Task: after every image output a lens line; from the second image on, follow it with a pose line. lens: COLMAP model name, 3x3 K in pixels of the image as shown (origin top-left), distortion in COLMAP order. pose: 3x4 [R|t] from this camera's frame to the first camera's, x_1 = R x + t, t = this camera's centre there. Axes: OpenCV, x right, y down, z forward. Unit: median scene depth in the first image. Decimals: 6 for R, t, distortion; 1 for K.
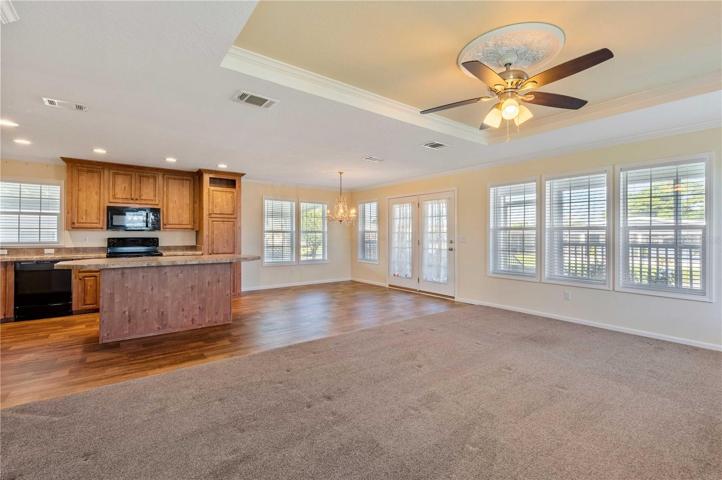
lens RADIAL K [[325.8, 0, 366.3], [0, 325.8, 230.6], [0, 0, 1]] dist [-0.008775, 0.000177]
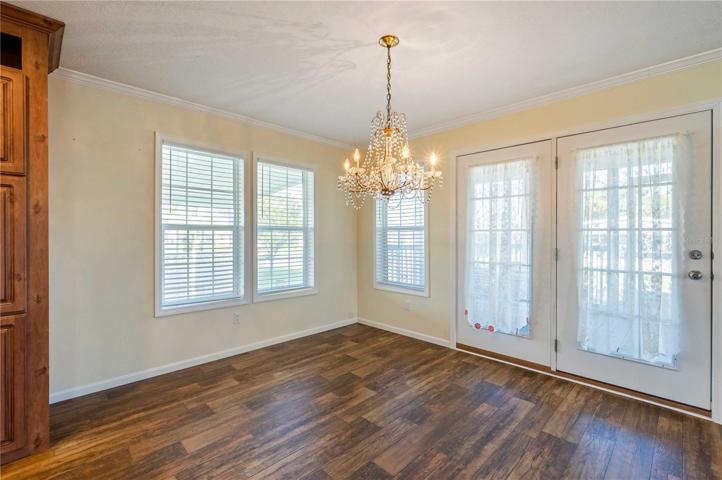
lens RADIAL K [[314.7, 0, 359.5], [0, 314.7, 240.5], [0, 0, 1]] dist [-0.010416, 0.000192]
pose [[0.992519, -0.000655, 0.122086, -0.156349], [-0.003059, 0.999538, 0.030232, 0.010417], [-0.122049, -0.030380, 0.992059, 0.755515]]
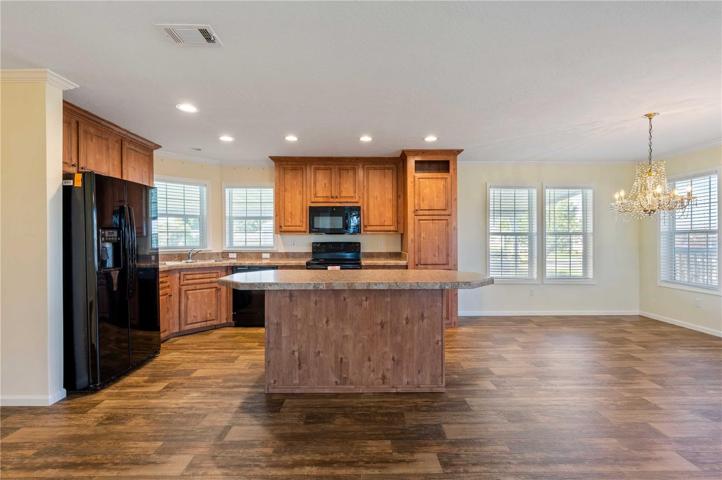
lens RADIAL K [[314.7, 0, 360.1], [0, 314.7, 242.4], [0, 0, 1]] dist [-0.010416, 0.000192]
pose [[0.791893, 0.004930, -0.610639, -0.152062], [0.011143, 0.999684, 0.022522, 0.004220], [0.610558, -0.024639, 0.791589, 0.372431]]
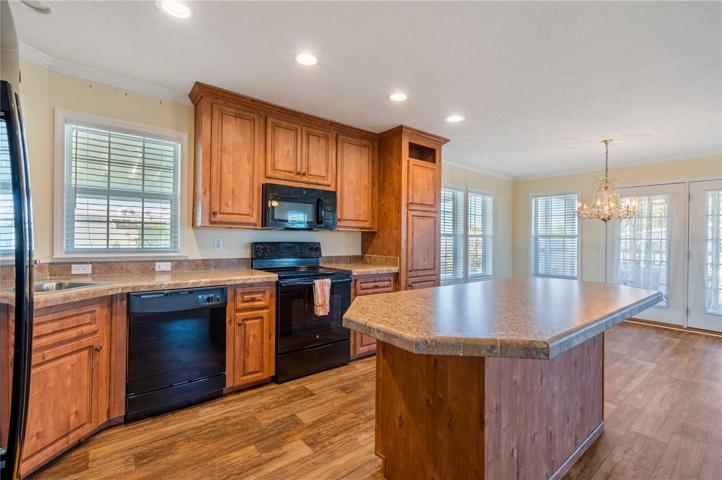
lens RADIAL K [[325.8, 0, 360.9], [0, 325.8, 238.7], [0, 0, 1]] dist [-0.008775, 0.000177]
pose [[0.999872, 0.013215, 0.008977, -0.593990], [-0.013340, 0.999813, 0.014011, 0.005975], [-0.008790, -0.014129, 0.999862, 0.420357]]
